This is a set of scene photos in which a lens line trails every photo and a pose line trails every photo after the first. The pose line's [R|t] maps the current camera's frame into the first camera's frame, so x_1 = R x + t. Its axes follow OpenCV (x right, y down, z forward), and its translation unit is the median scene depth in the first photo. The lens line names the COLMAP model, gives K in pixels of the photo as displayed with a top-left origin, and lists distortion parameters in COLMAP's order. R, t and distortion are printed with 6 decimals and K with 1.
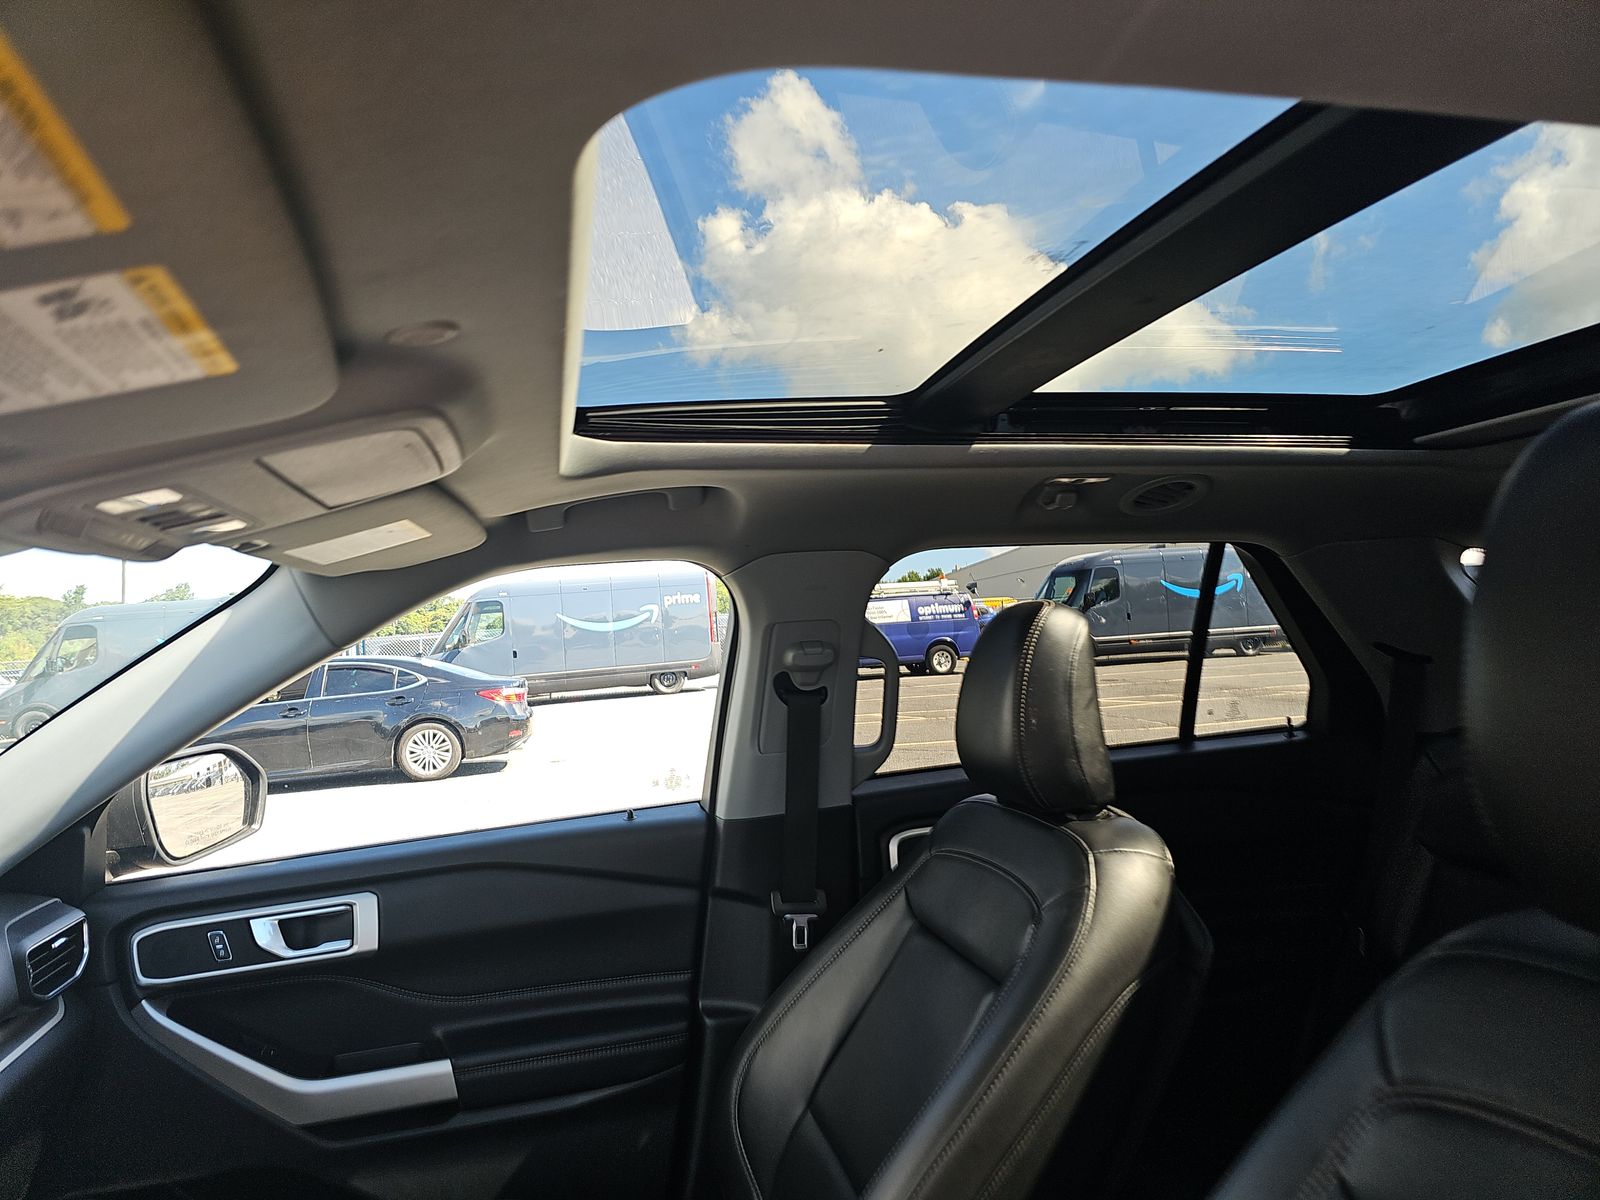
lens RADIAL K [[1055.0, 0, 800.0], [0, 1055.0, 600.0], [0, 0, 1]] dist [0.082306, -0.087064]
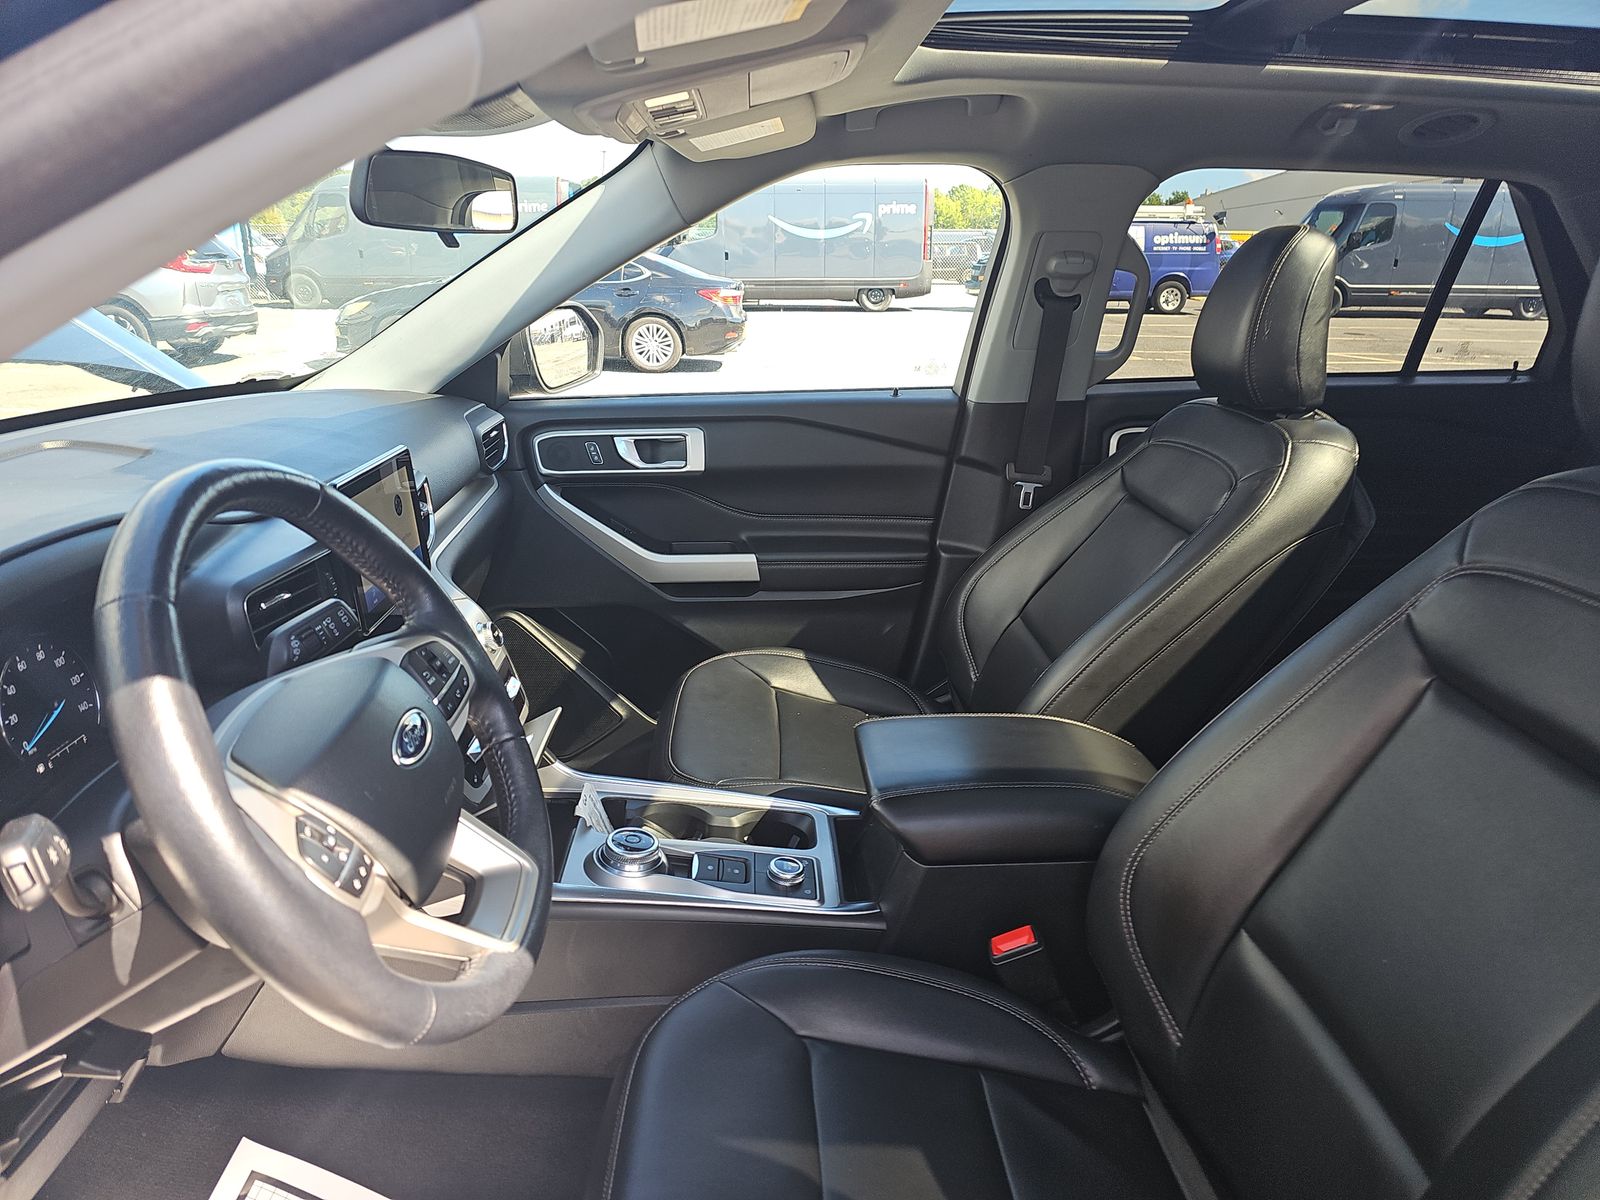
lens RADIAL K [[1055.0, 0, 800.0], [0, 1055.0, 600.0], [0, 0, 1]] dist [0.082306, -0.087064]
pose [[0.979329, 0.130809, -0.154287, -0.045849], [-0.070091, 0.934952, 0.347781, 0.010190], [0.189743, -0.329778, 0.924794, -0.210247]]
